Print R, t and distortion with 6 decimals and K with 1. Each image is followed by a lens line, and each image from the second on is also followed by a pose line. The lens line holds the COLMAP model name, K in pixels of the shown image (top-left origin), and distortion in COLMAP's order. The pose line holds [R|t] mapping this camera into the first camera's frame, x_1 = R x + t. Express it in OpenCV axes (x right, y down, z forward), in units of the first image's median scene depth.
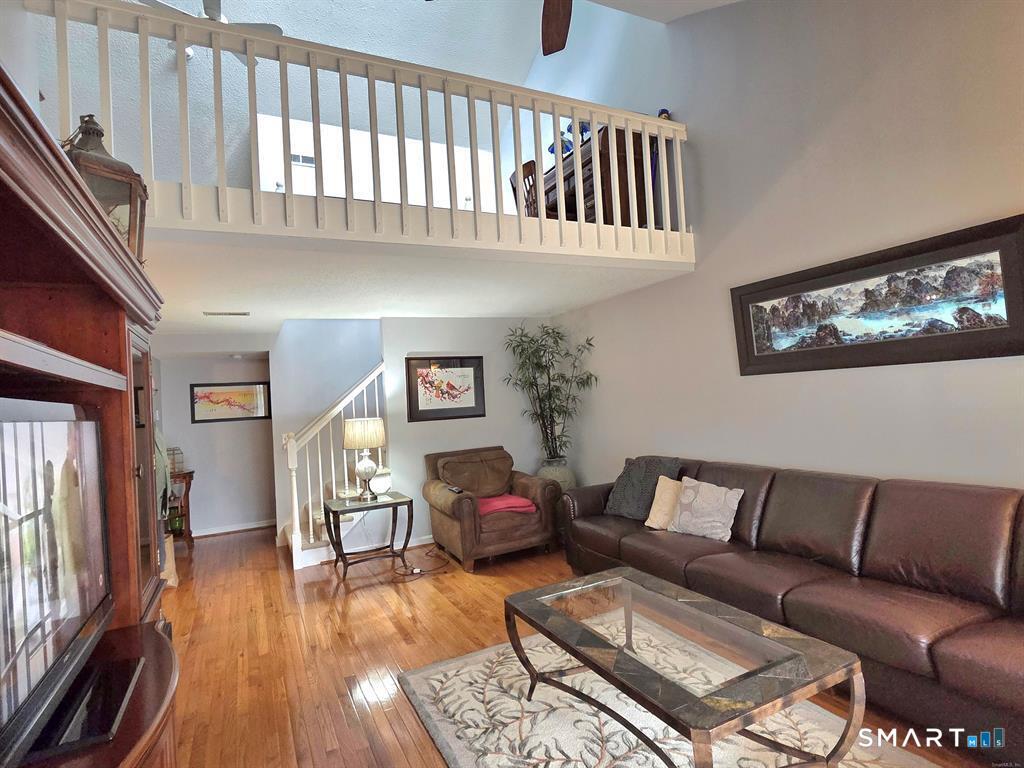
lens RADIAL K [[531.3, 0, 511.4], [0, 531.3, 377.8], [0, 0, 1]] dist [0.006157, 0.000982]
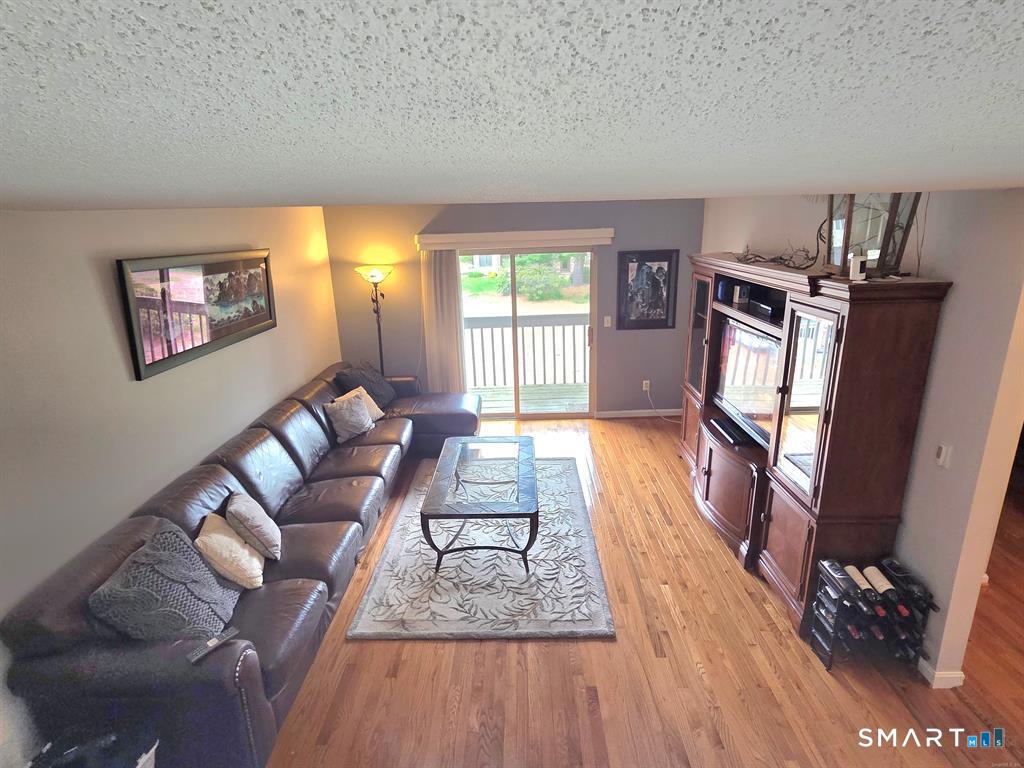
lens RADIAL K [[531.3, 0, 511.4], [0, 531.3, 377.8], [0, 0, 1]] dist [0.006157, 0.000982]
pose [[-0.881640, -0.038919, 0.470315, -0.542703], [0.070577, 0.974512, 0.212942, -0.186788], [-0.466615, 0.220932, -0.856423, 2.006097]]
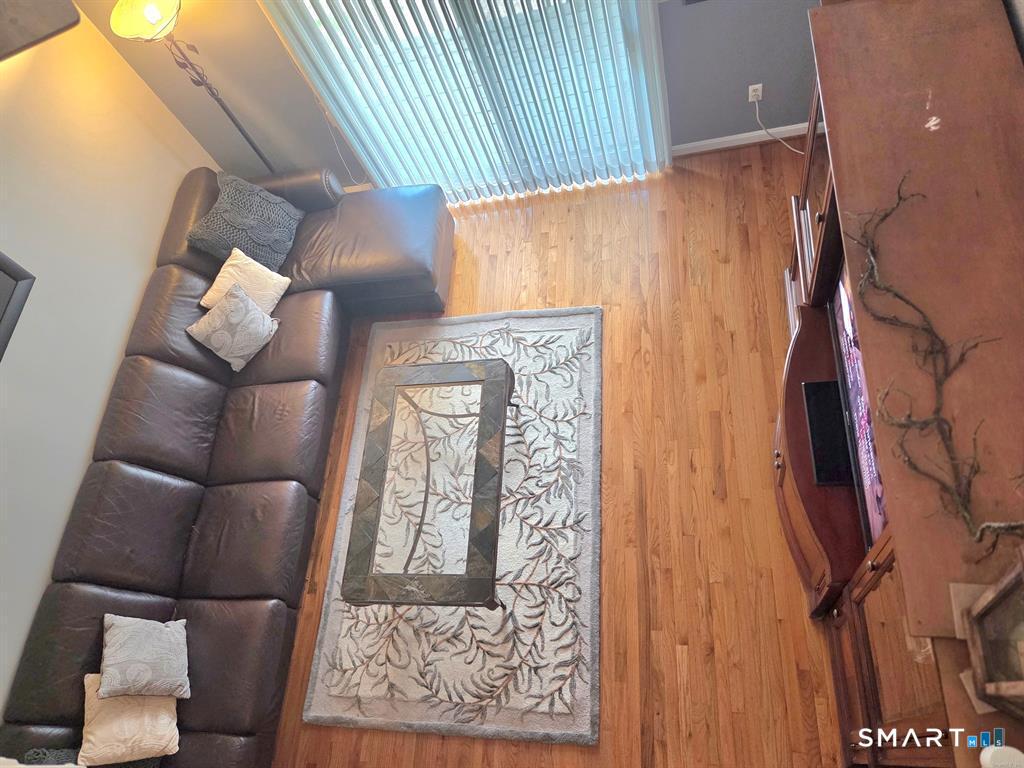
lens RADIAL K [[722.4, 0, 497.8], [0, 722.4, 384.5], [0, 0, 1]] dist [0.083884, -0.086860]
pose [[-0.800365, -0.312912, 0.511373, -0.537692], [0.324489, 0.491130, 0.808393, -0.766127], [-0.504106, 0.812944, -0.291546, 1.015489]]
